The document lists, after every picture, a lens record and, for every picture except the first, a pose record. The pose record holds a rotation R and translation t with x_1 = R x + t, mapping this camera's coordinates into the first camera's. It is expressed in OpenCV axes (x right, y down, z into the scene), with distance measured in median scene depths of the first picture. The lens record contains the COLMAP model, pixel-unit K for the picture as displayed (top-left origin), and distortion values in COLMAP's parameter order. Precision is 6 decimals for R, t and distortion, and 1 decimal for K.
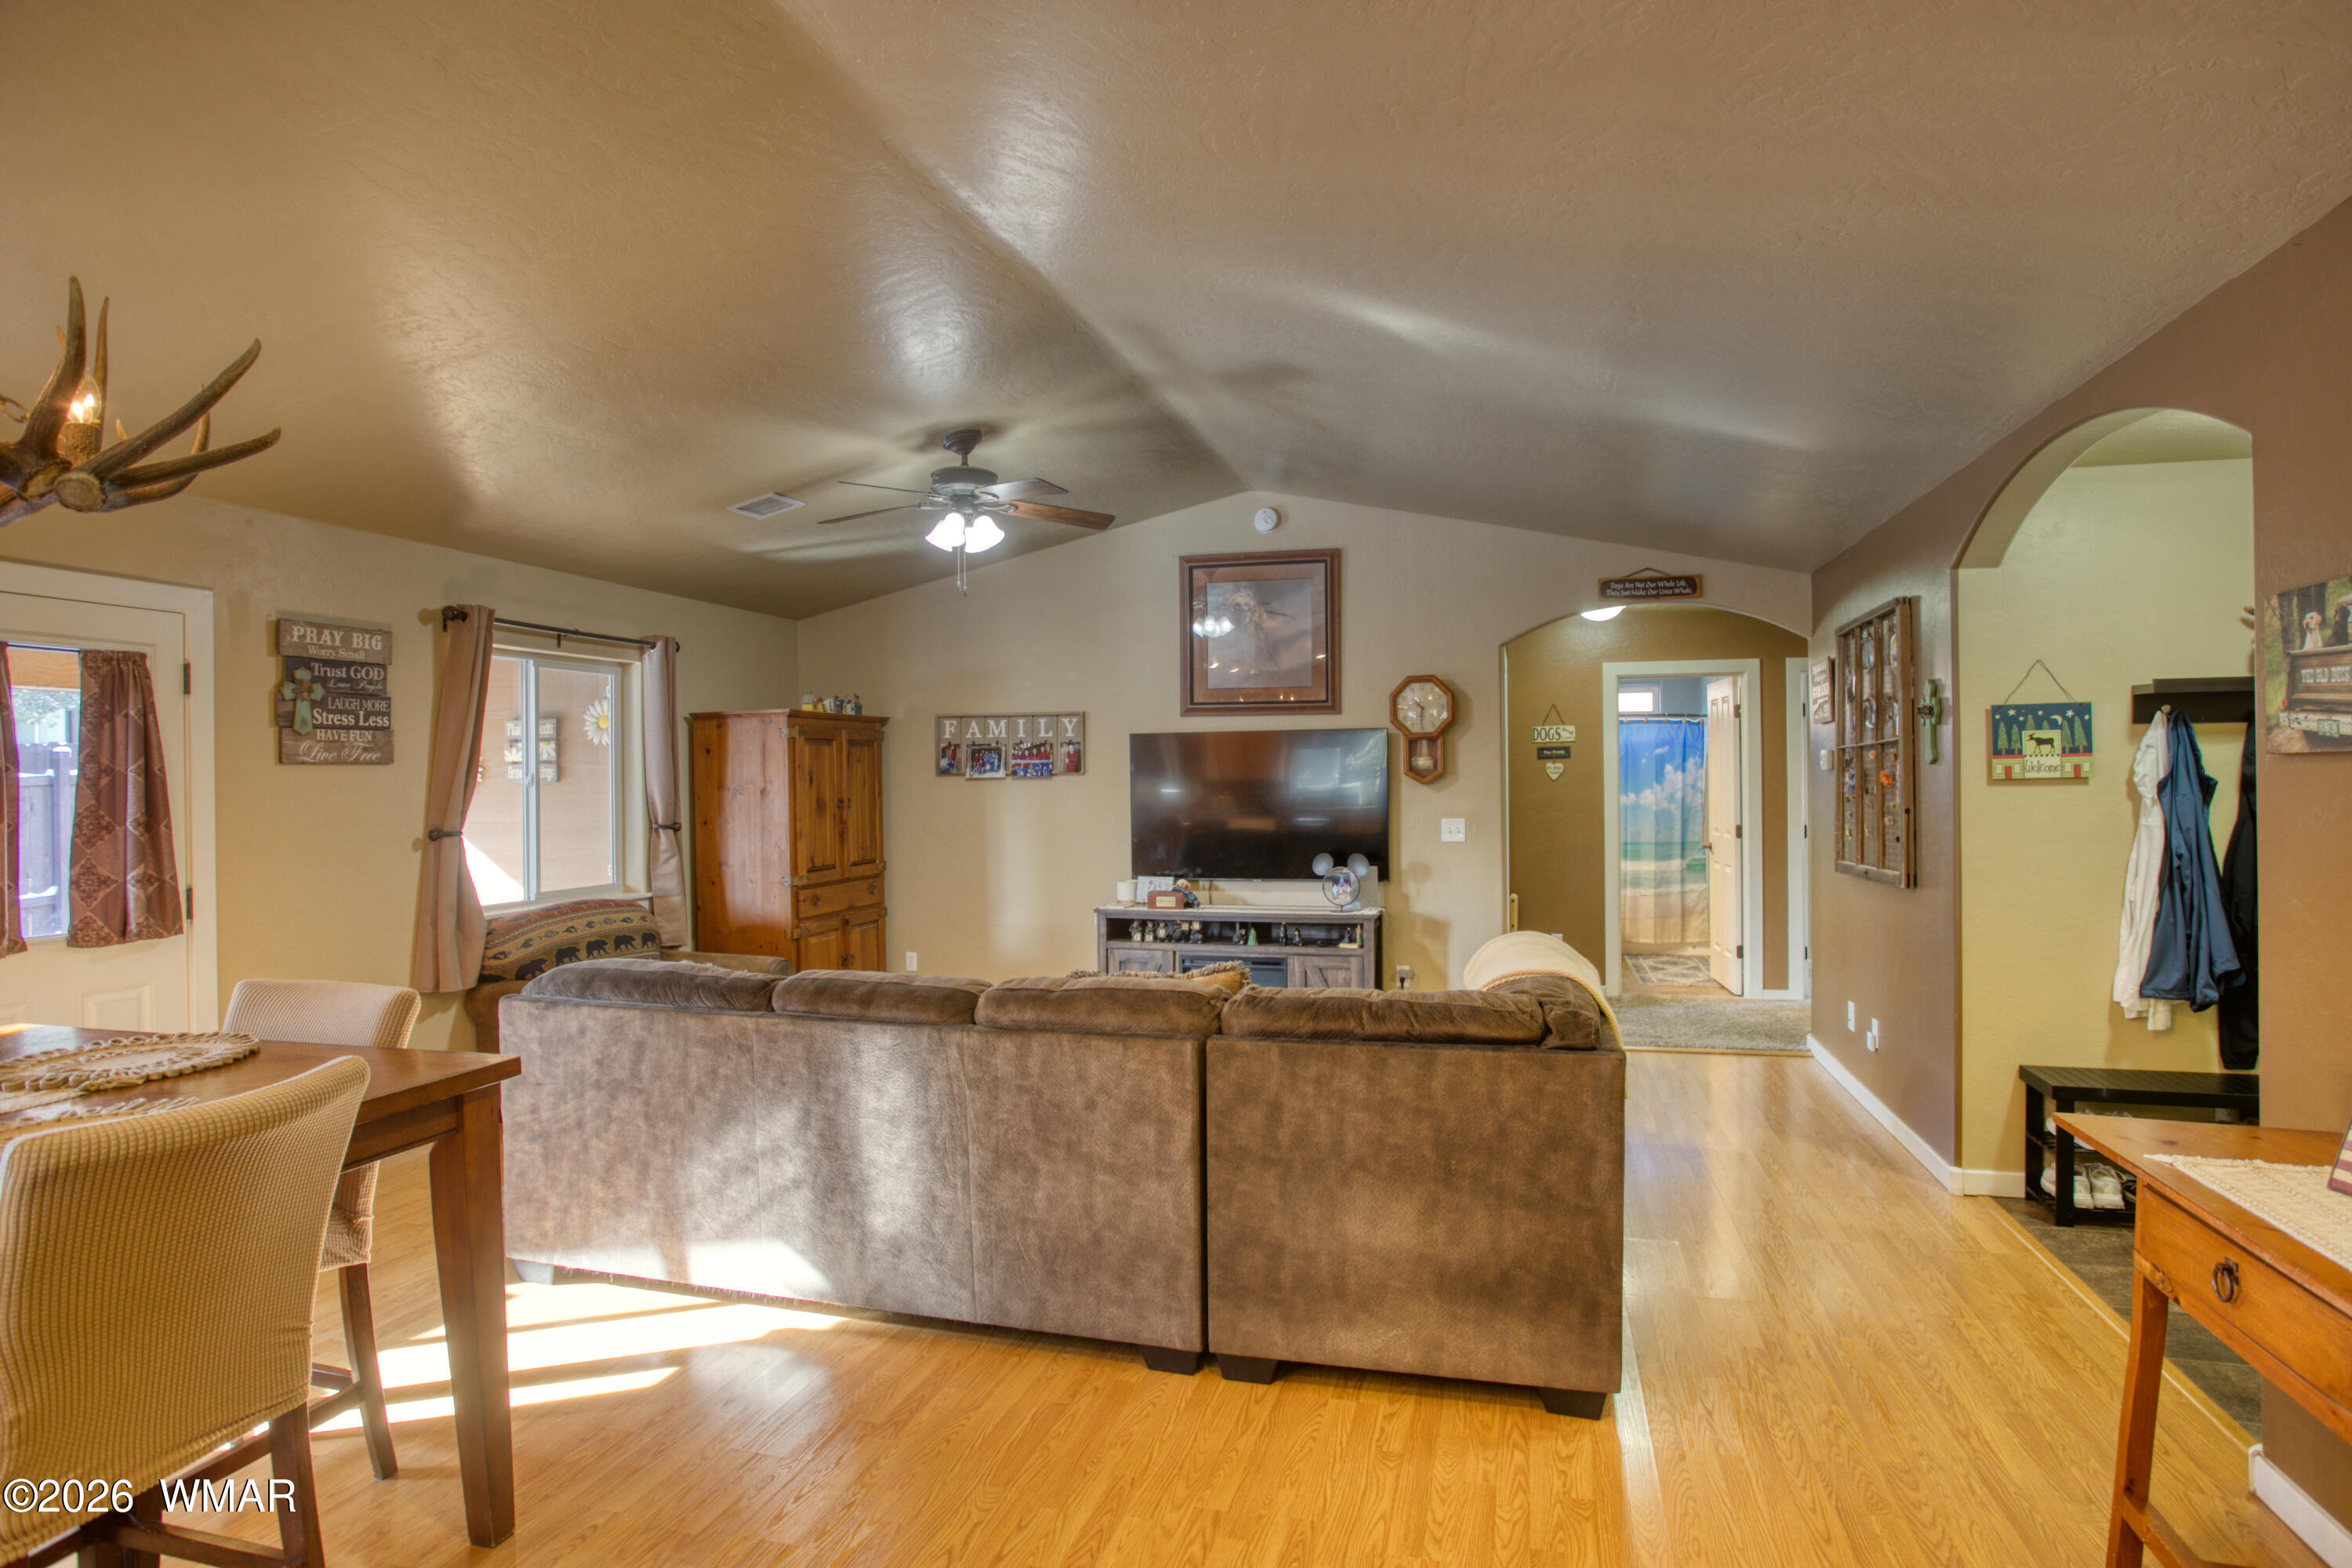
lens RADIAL K [[1263.7, 0, 1191.1], [0, 1263.7, 774.4], [0, 0, 1]] dist [-0.053555, 0.025769]
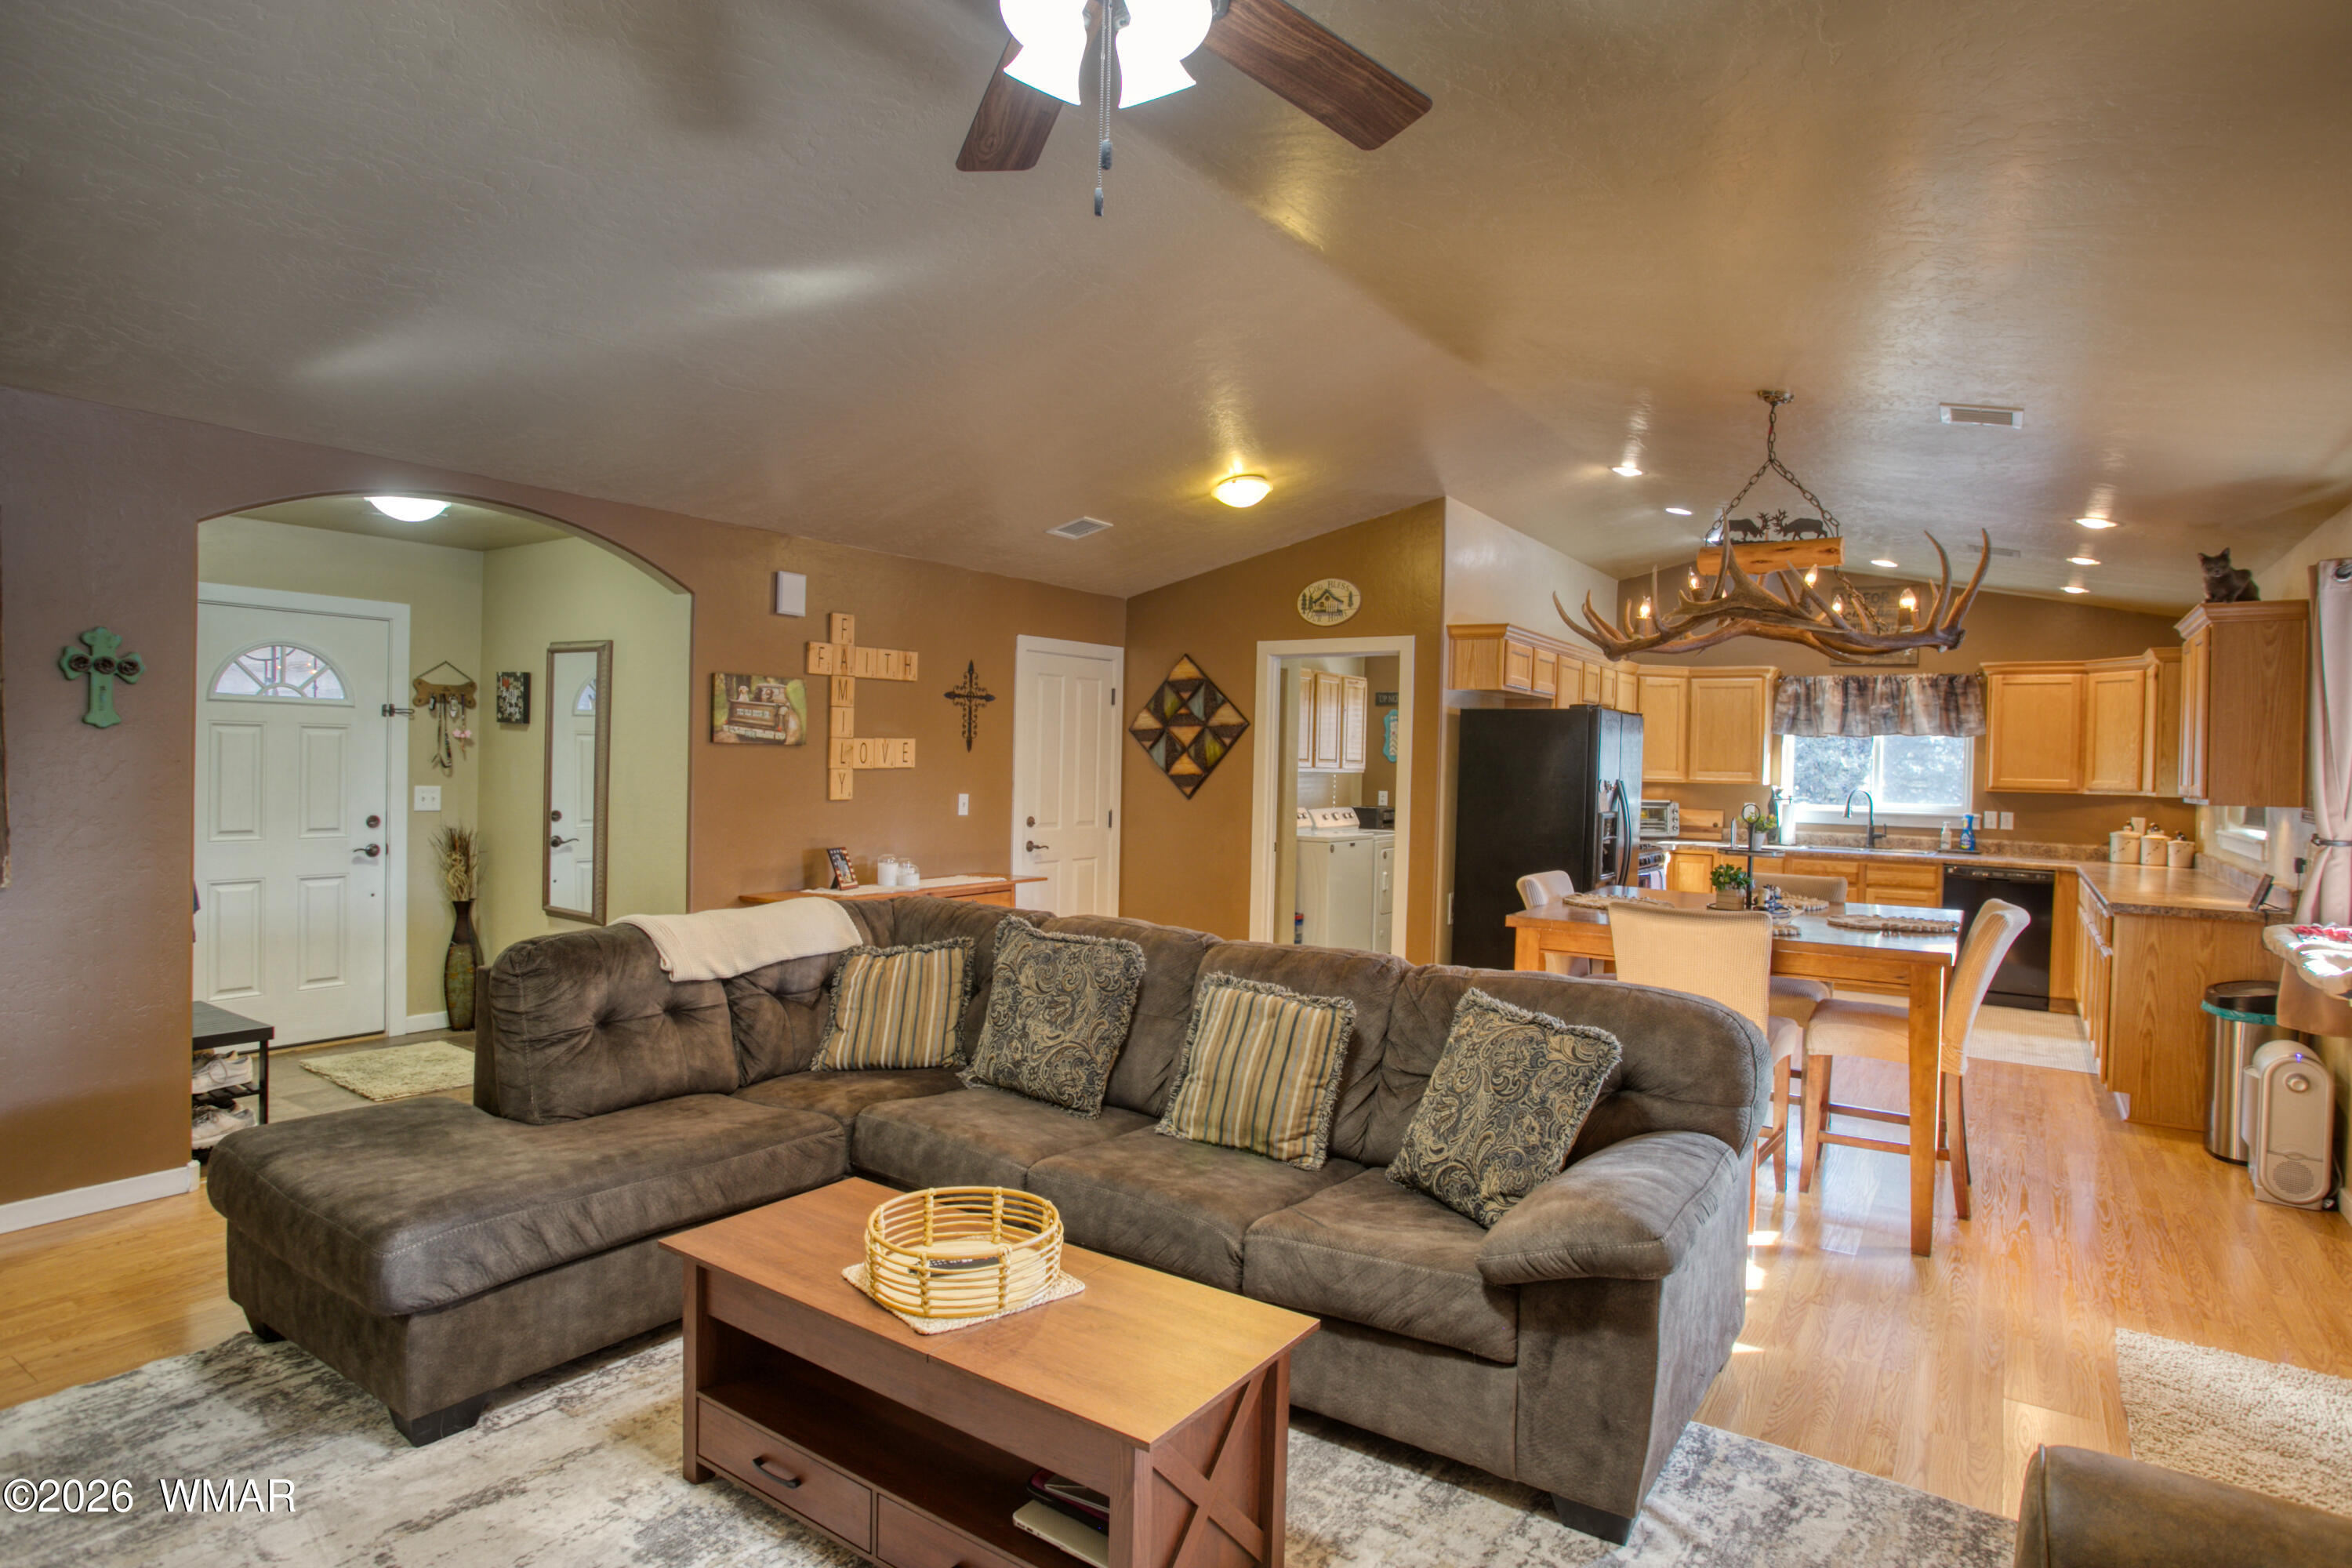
lens RADIAL K [[1263.7, 0, 1175.6], [0, 1263.7, 779.2], [0, 0, 1]] dist [-0.053555, 0.025769]
pose [[-0.952464, -0.016351, 0.304212, -0.369911], [-0.013529, 0.999844, 0.011381, 0.007339], [-0.304351, 0.006725, -0.952536, 1.736234]]
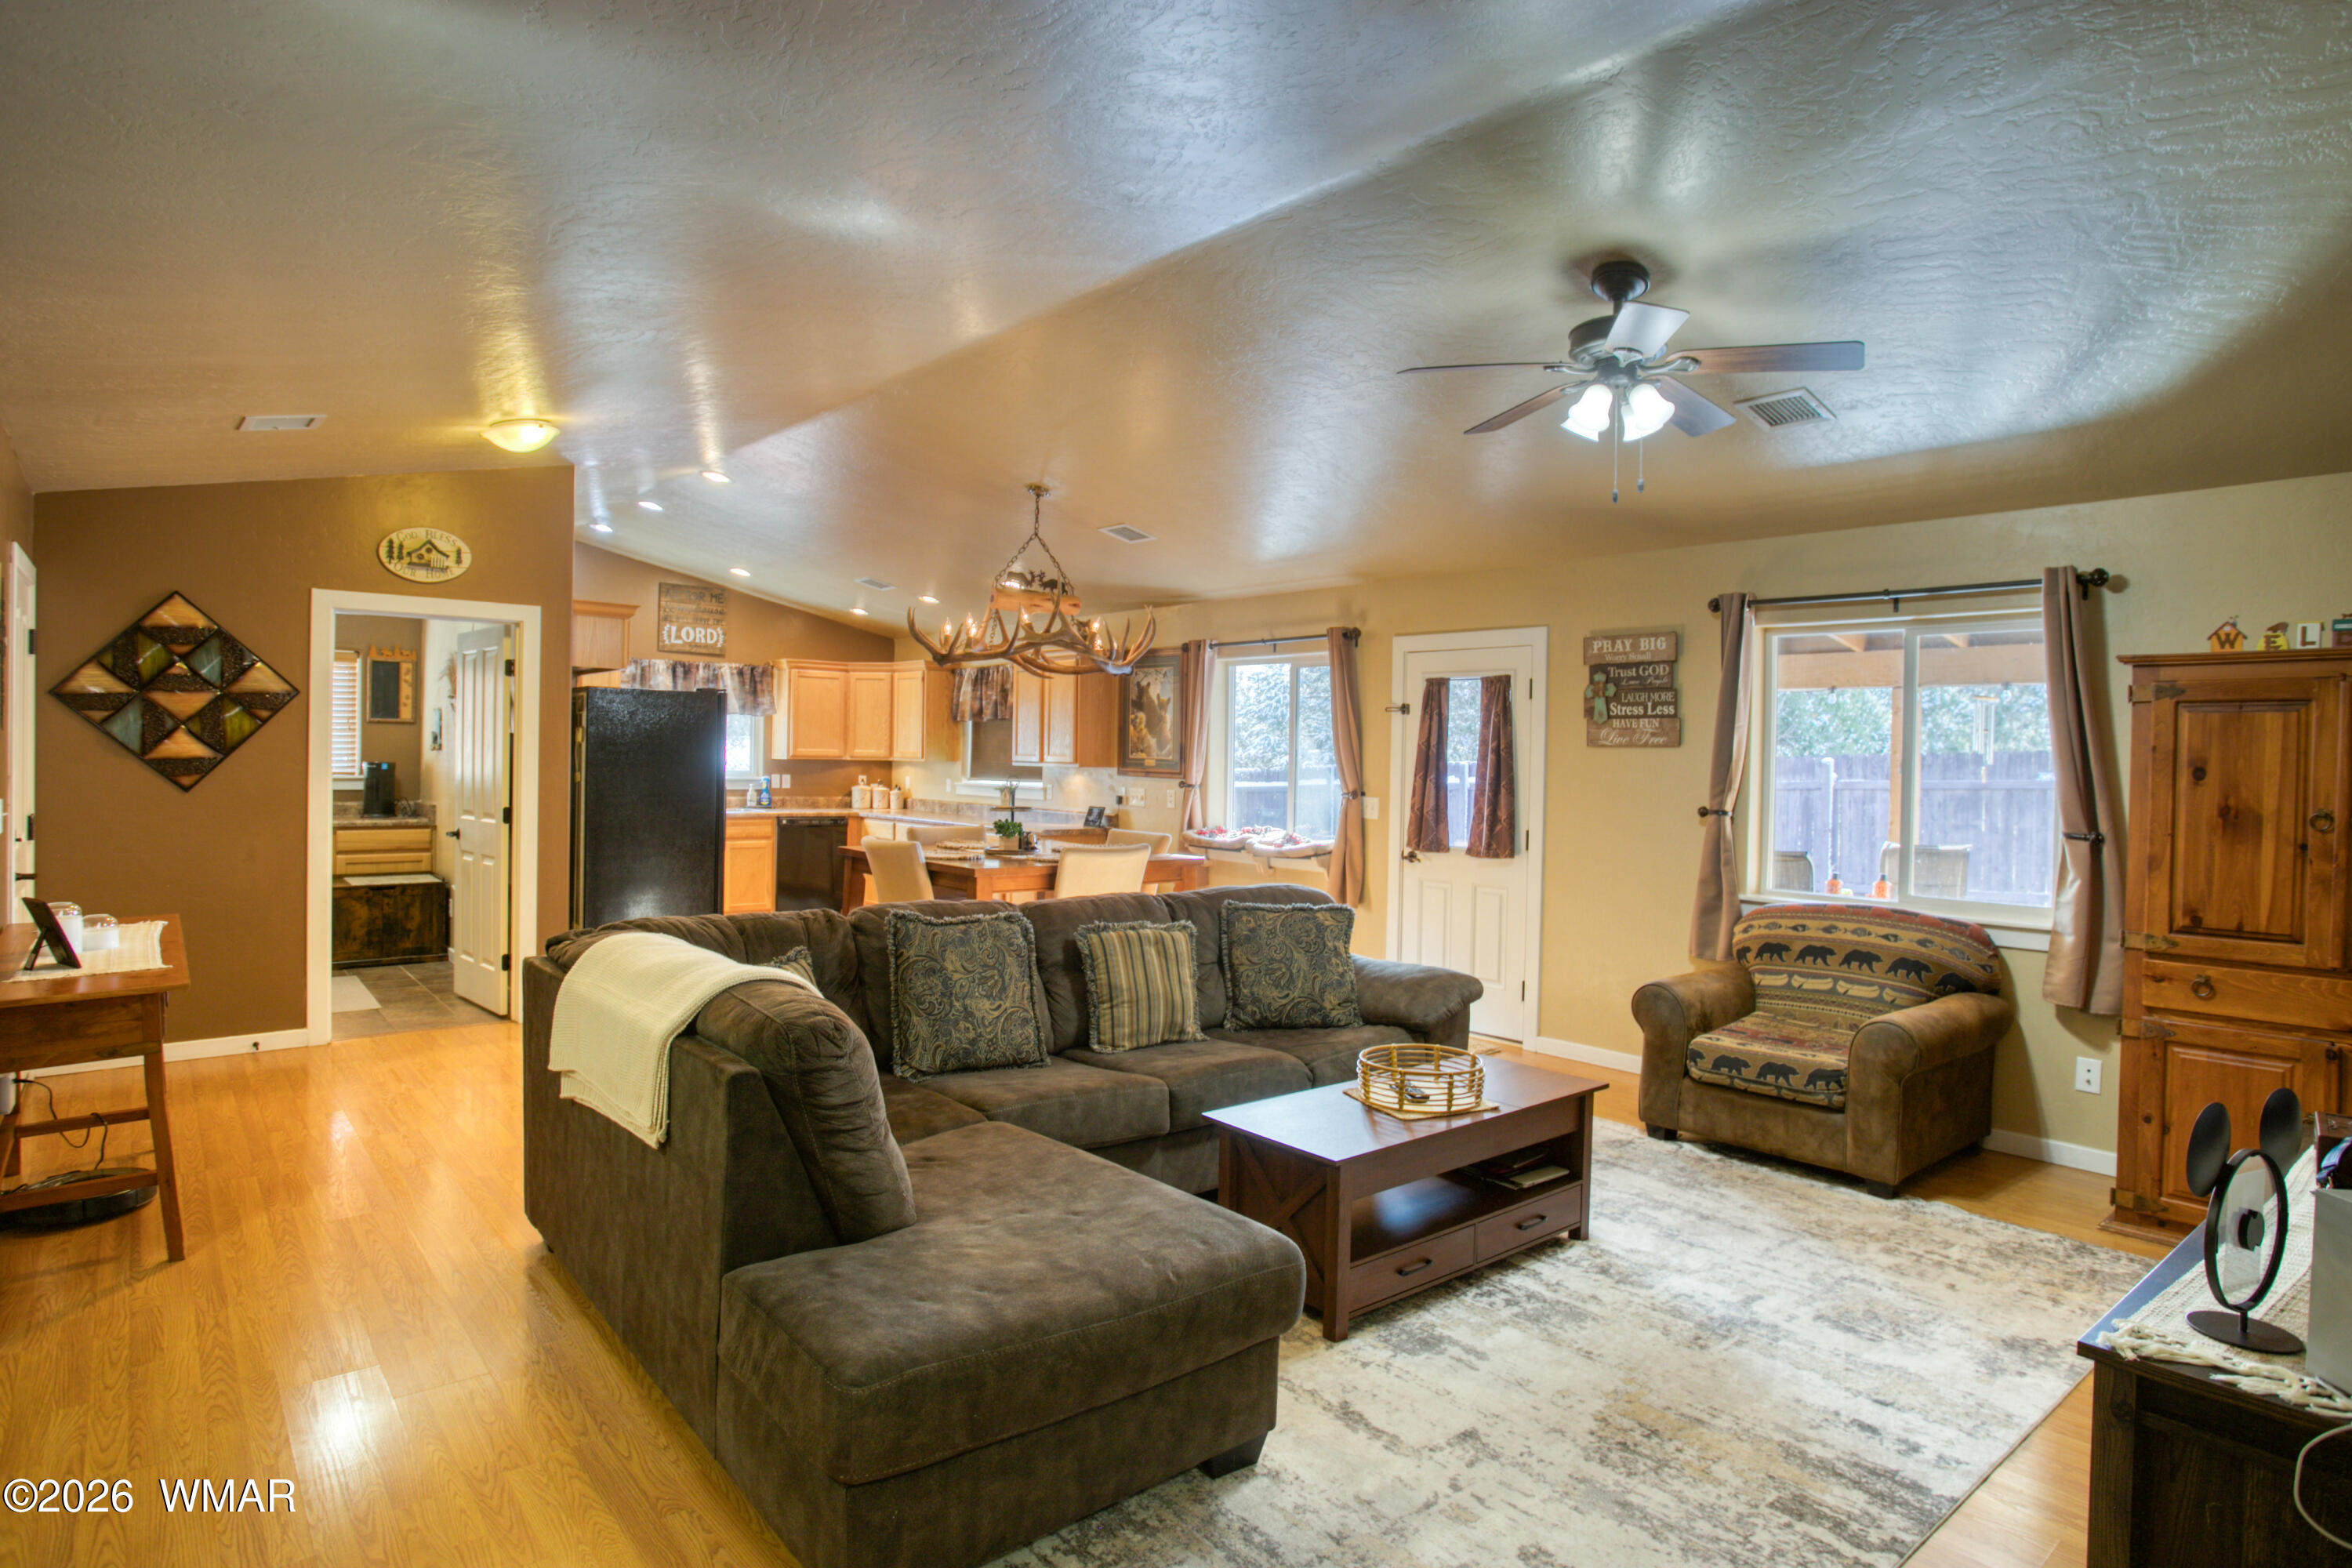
lens RADIAL K [[1263.7, 0, 1184.5], [0, 1263.7, 776.1], [0, 0, 1]] dist [-0.053555, 0.025769]
pose [[-0.559713, 0.012793, -0.828588, 0.709072], [-0.011933, 0.999653, 0.023495, -0.003645], [0.828600, 0.023039, -0.559366, 1.578937]]
